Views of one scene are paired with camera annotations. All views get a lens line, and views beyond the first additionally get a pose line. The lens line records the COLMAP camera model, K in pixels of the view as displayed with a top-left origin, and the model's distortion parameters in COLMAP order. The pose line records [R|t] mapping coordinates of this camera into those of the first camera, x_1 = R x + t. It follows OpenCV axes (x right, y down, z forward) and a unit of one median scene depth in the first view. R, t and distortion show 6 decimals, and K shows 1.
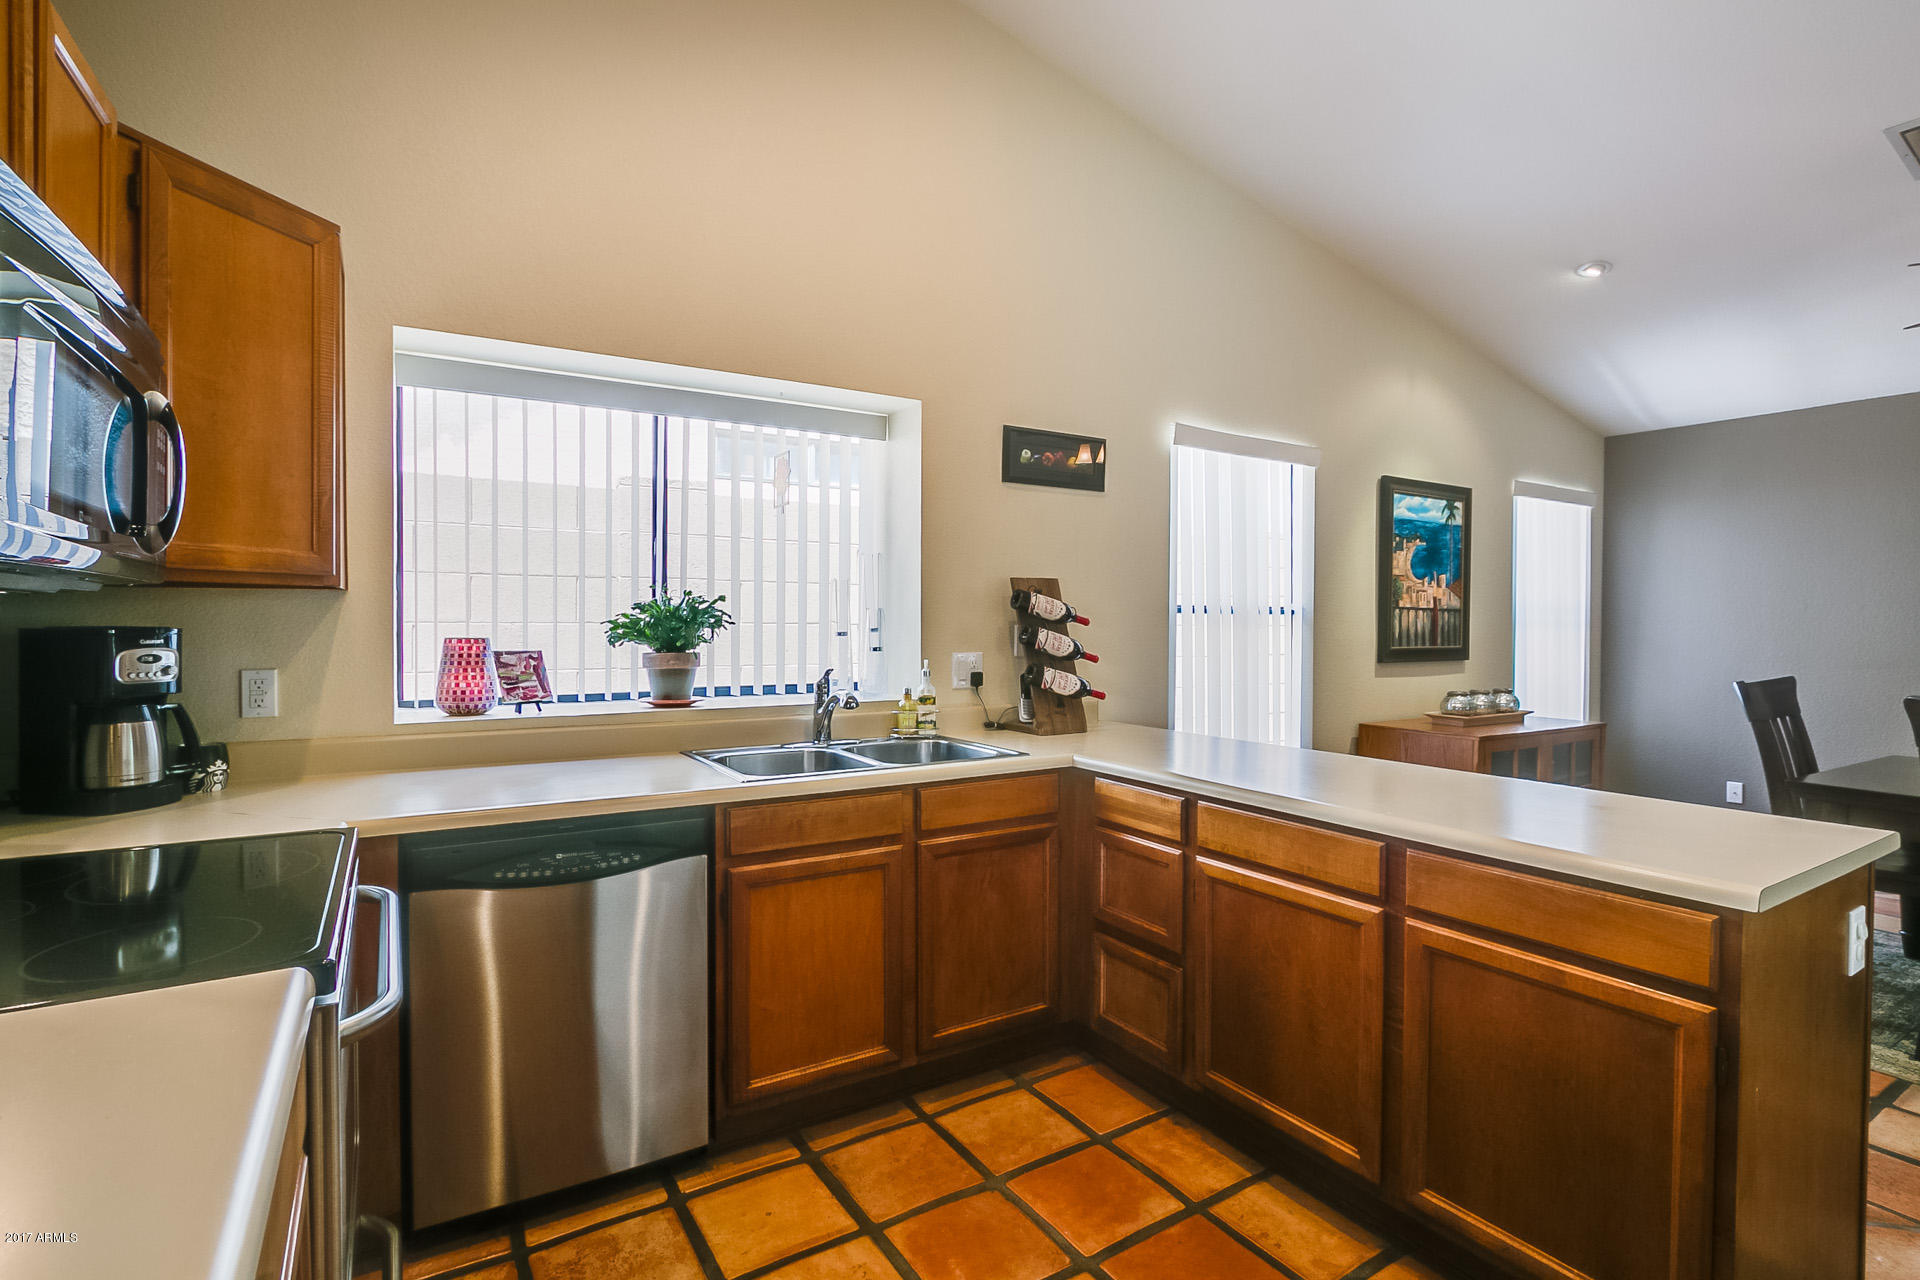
lens RADIAL K [[884.2, 0, 924.4], [0, 884.2, 604.3], [0, 0, 1]] dist [-0.013376, 0.000294]
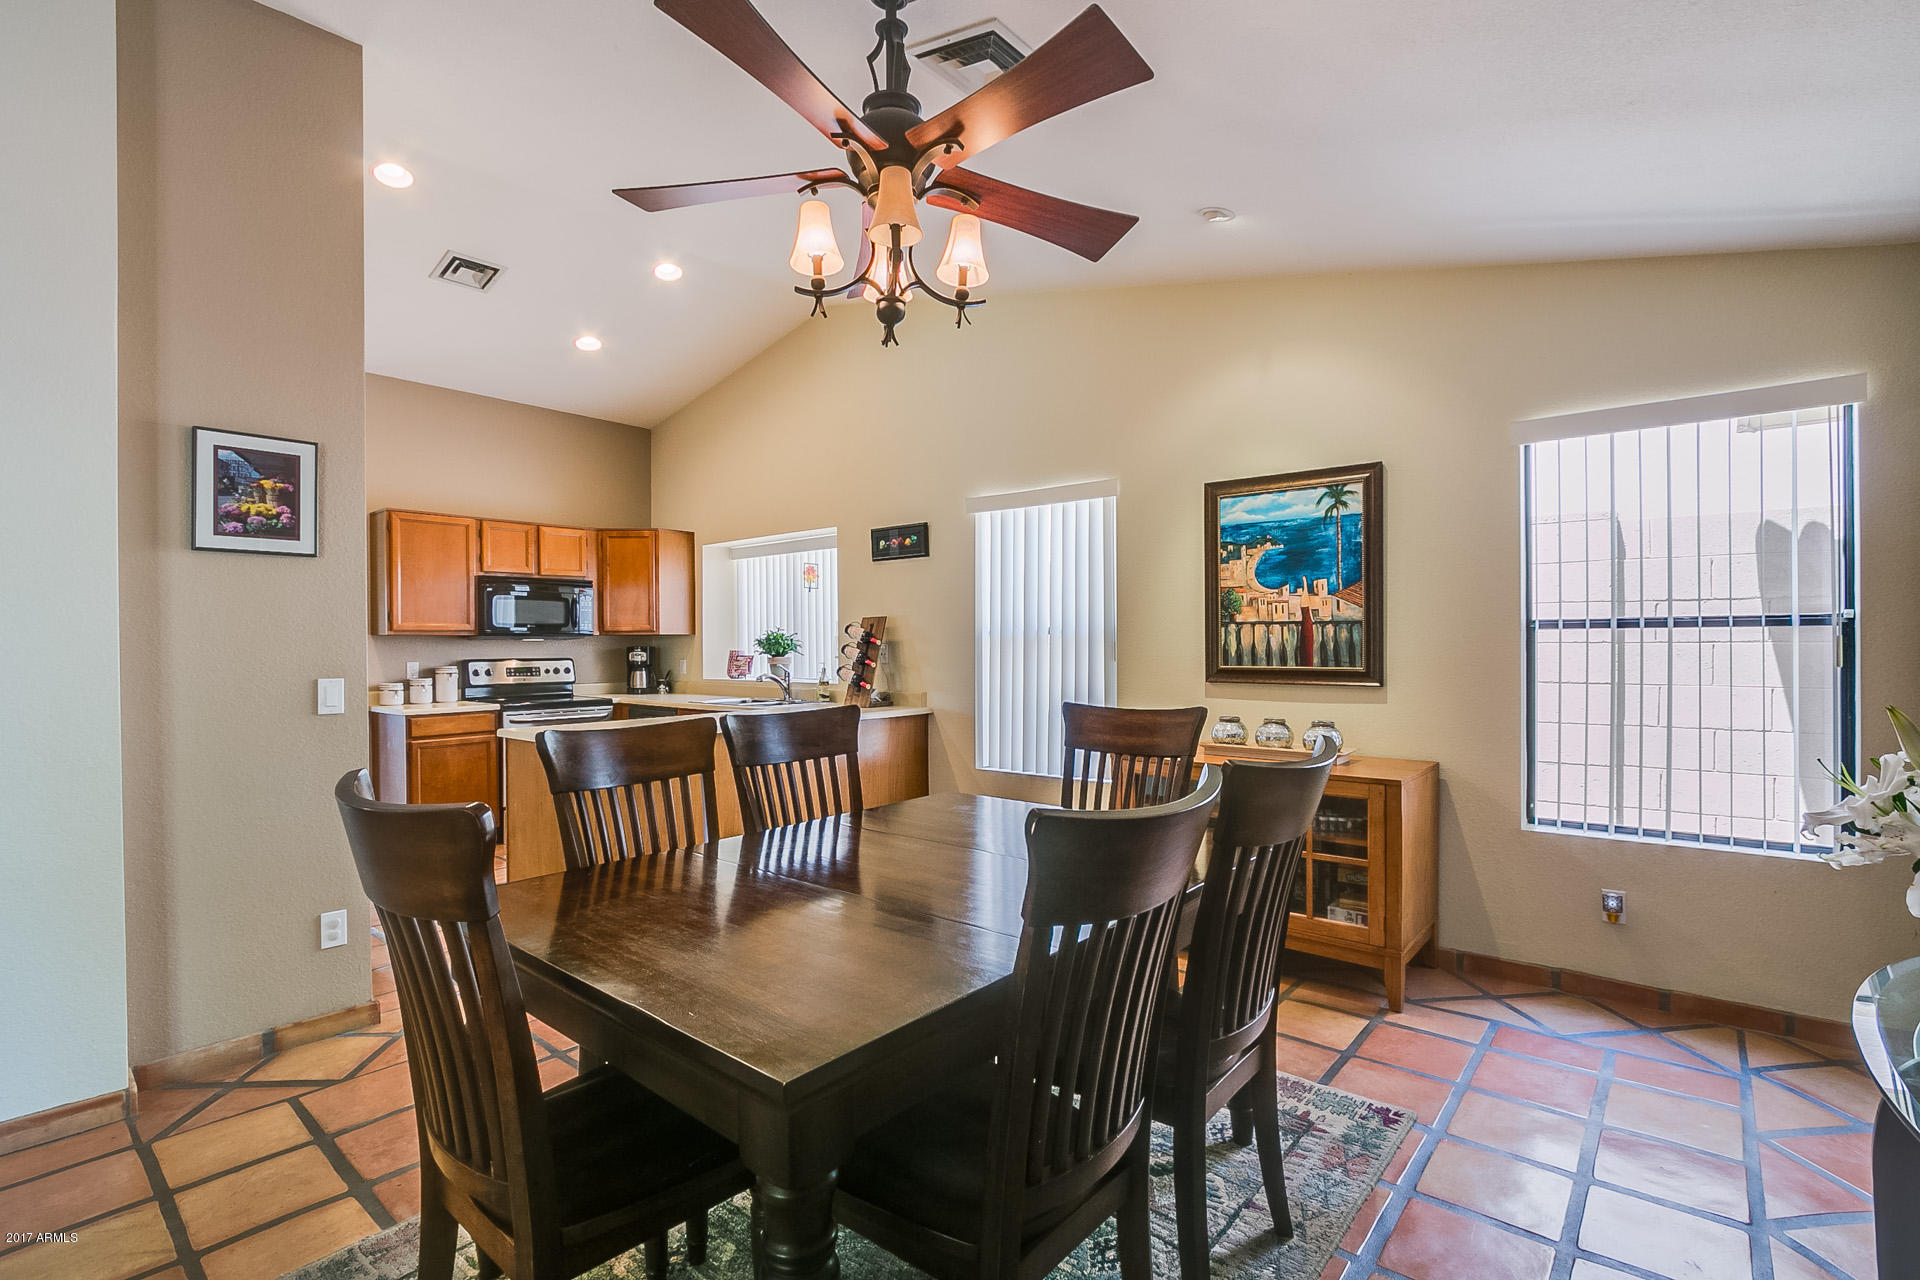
lens RADIAL K [[884.2, 0, 959.7], [0, 884.2, 653.6], [0, 0, 1]] dist [-0.013376, 0.000294]
pose [[0.329603, -0.013013, -0.944030, 1.275377], [0.003220, 0.999915, -0.012659, 0.045210], [0.944114, 0.001133, 0.329617, 0.424897]]
